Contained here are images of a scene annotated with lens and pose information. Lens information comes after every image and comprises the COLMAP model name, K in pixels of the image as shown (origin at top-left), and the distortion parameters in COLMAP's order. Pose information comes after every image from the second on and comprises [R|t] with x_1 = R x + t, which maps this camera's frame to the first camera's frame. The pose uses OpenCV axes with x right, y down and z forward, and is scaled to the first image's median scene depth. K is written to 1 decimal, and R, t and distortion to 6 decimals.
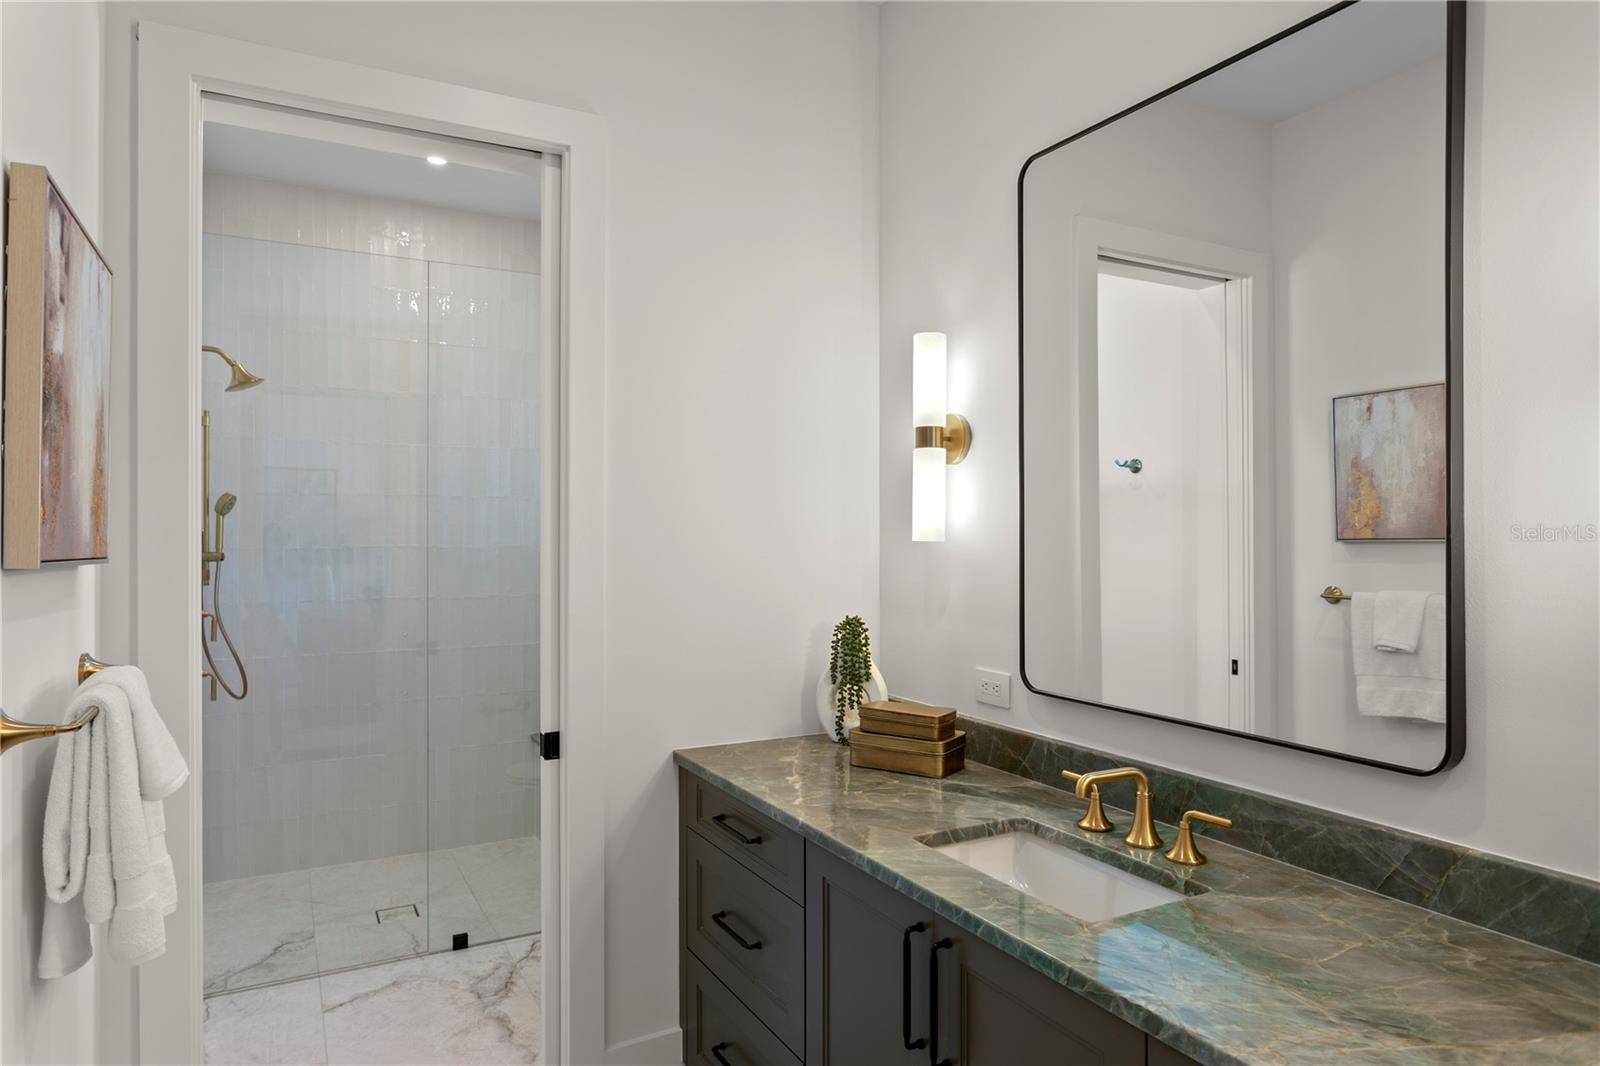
lens RADIAL K [[974.1, 0, 800.5], [0, 974.1, 533.5], [0, 0, 1]] dist [-0.000097, 0.000001]
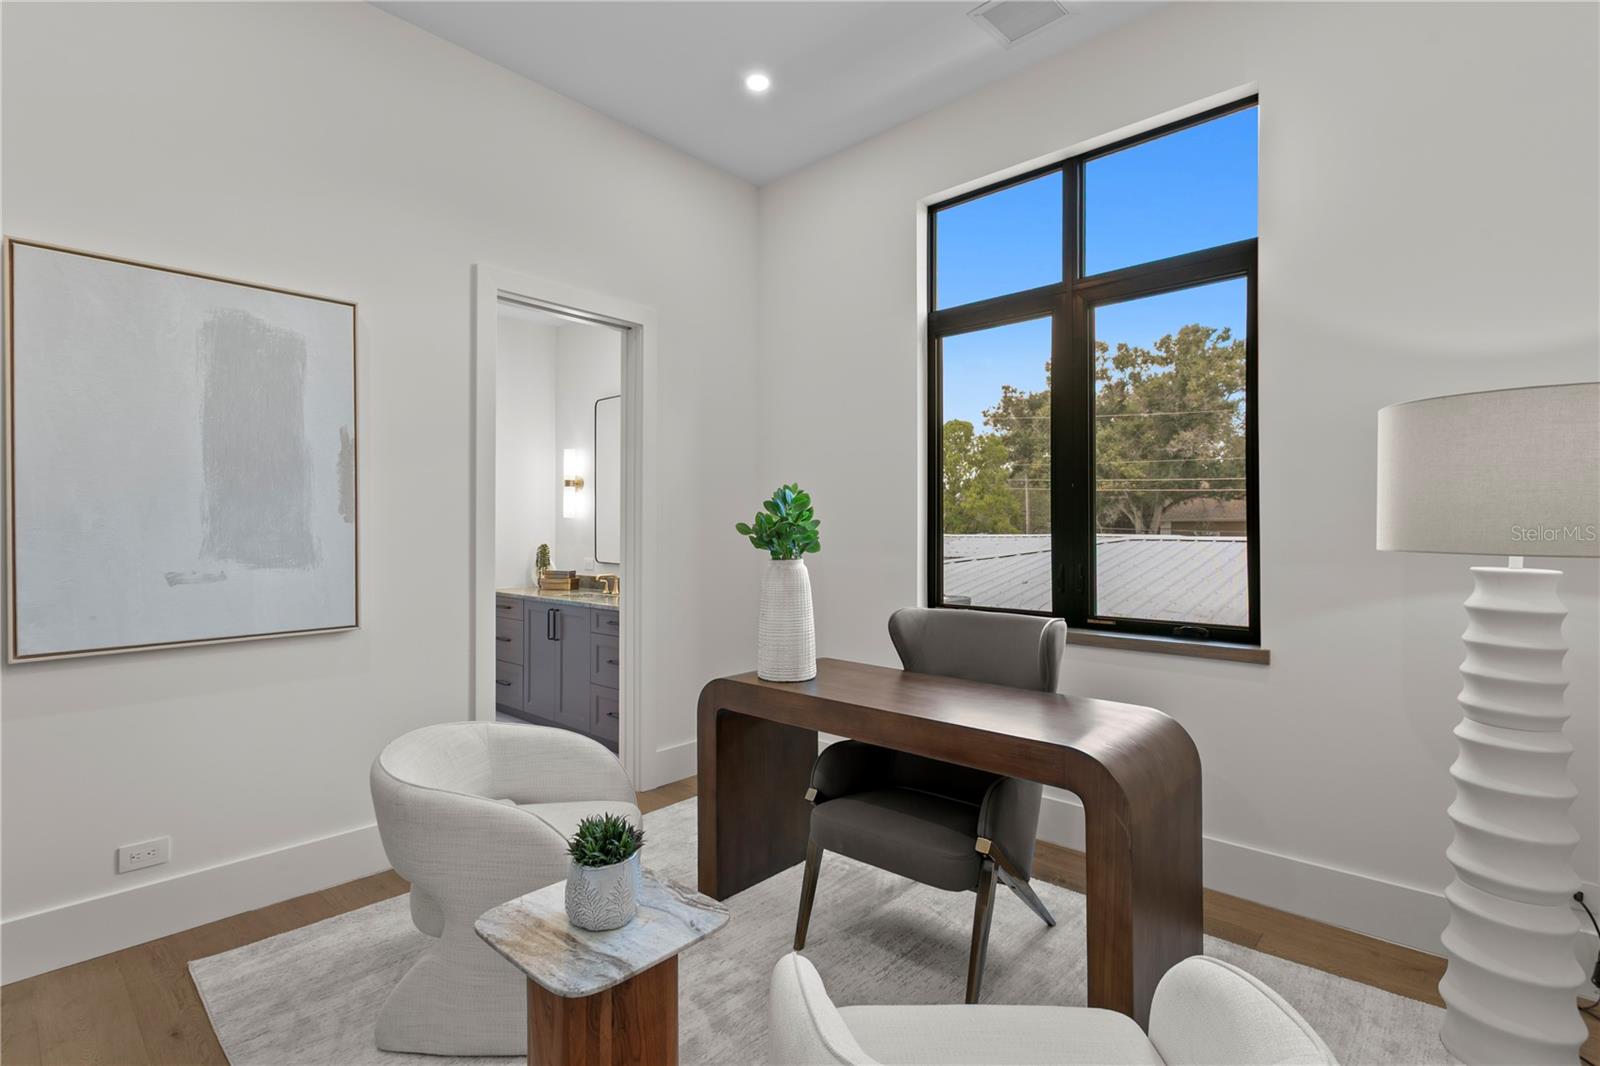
lens RADIAL K [[763.5, 0, 796.5], [0, 763.5, 526.0], [0, 0, 1]] dist [0.001889, 0.000662]
pose [[0.947928, 0.006003, 0.318428, 0.045361], [-0.008097, 0.999953, 0.005251, 0.017451], [-0.318382, -0.007555, 0.947932, -1.512745]]
